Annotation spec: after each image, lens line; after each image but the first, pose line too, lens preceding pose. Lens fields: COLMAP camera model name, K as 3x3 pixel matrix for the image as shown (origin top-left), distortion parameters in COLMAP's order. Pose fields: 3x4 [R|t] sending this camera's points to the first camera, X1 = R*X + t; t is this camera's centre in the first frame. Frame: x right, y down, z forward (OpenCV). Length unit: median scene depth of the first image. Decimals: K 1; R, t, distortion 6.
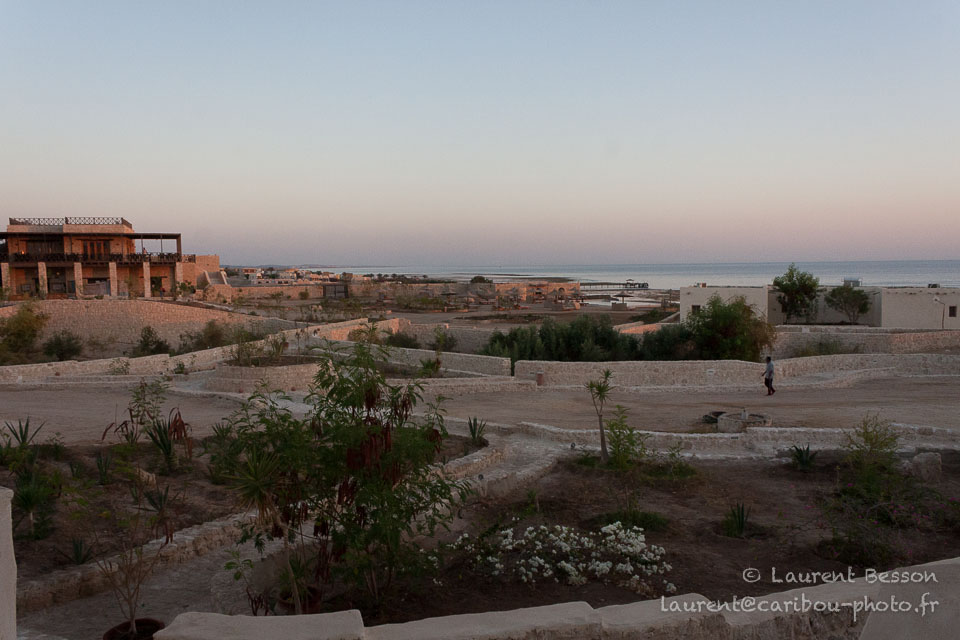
lens RADIAL K [[796.1, 0, 480.0], [0, 796.1, 320.0], [0, 0, 1]] dist [0.009717, -0.010093]
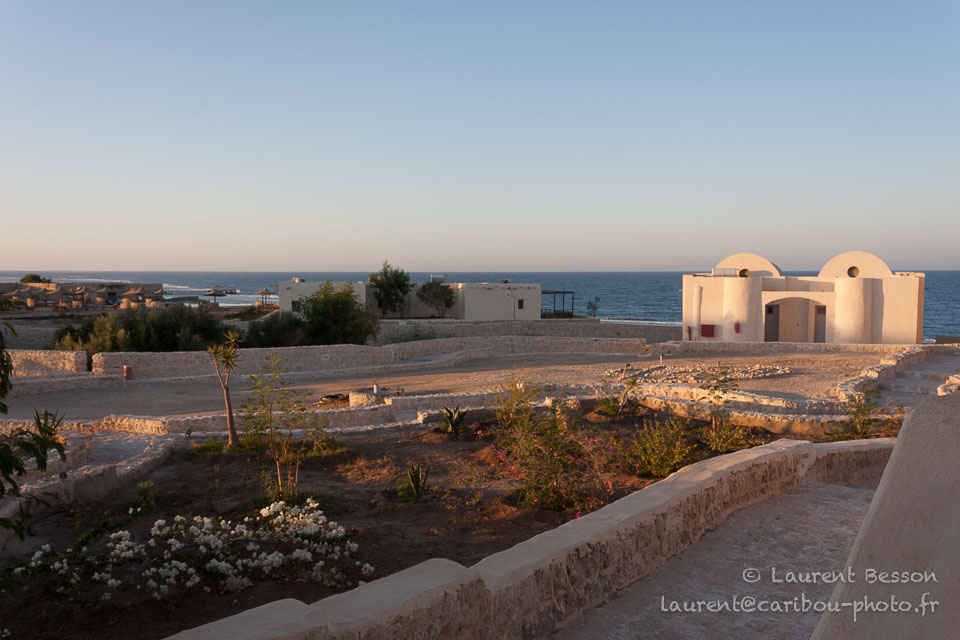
lens RADIAL K [[784.6, 0, 480.0], [0, 784.6, 320.0], [0, 0, 1]] dist [0.016567, 0.010373]
pose [[0.868517, -0.019084, 0.495292, -0.019641], [0.029938, 0.999454, -0.013987, 0.072350], [-0.494754, 0.026976, 0.868614, 0.187509]]
